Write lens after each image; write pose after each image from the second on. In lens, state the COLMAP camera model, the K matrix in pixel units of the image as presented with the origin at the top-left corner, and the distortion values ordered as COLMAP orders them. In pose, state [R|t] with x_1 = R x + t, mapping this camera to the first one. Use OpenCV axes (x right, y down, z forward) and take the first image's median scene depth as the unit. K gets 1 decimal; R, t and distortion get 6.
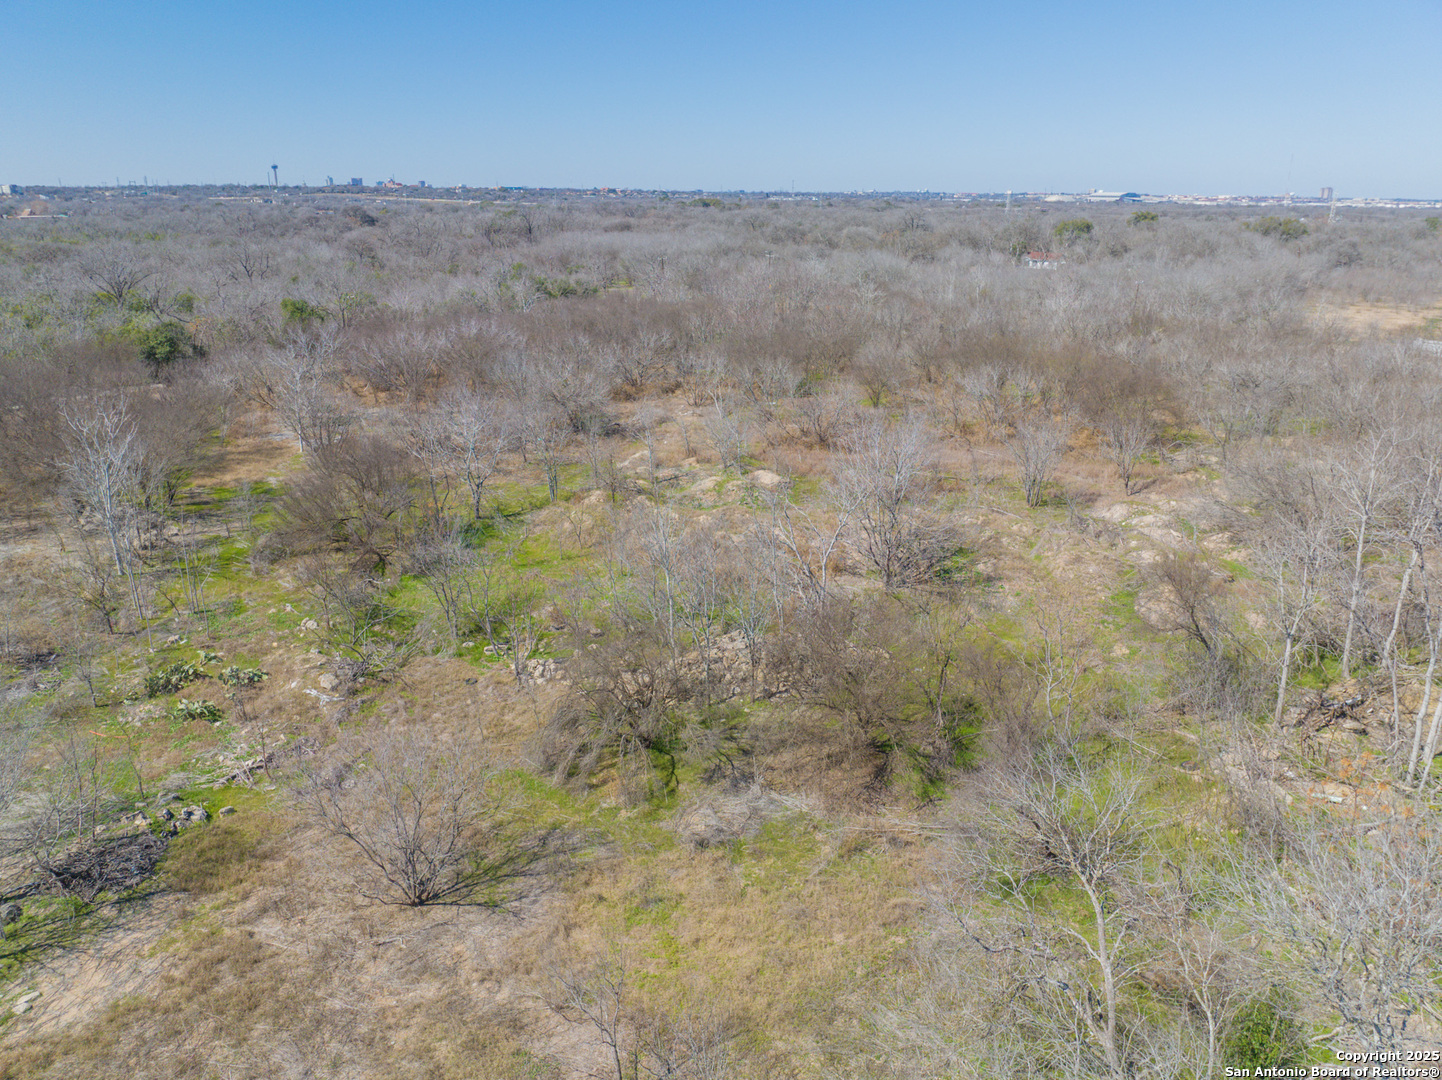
lens RADIAL K [[1022.4, 0, 721.0], [0, 1022.4, 540.0], [0, 0, 1]] dist [-0.064349, 0.040386]
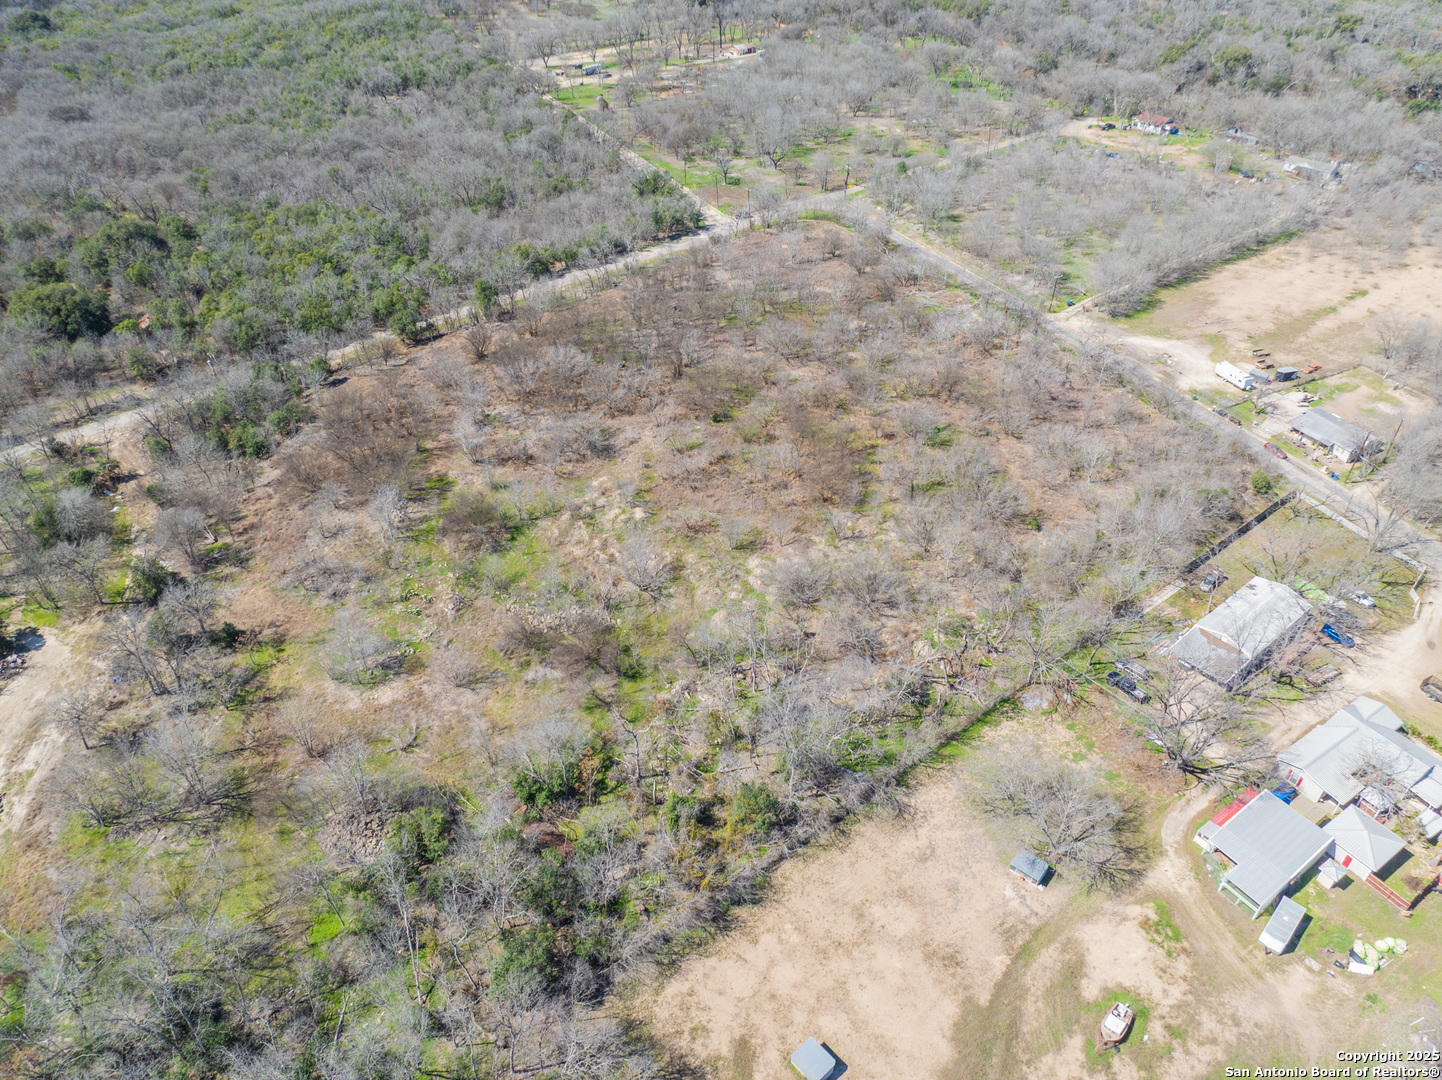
lens RADIAL K [[1022.4, 0, 721.0], [0, 1022.4, 540.0], [0, 0, 1]] dist [-0.064349, 0.040386]
pose [[0.967724, 0.144665, -0.206356, 1.283481], [-0.071609, 0.942924, 0.325217, -1.386570], [0.241626, -0.299943, 0.922850, -2.047317]]
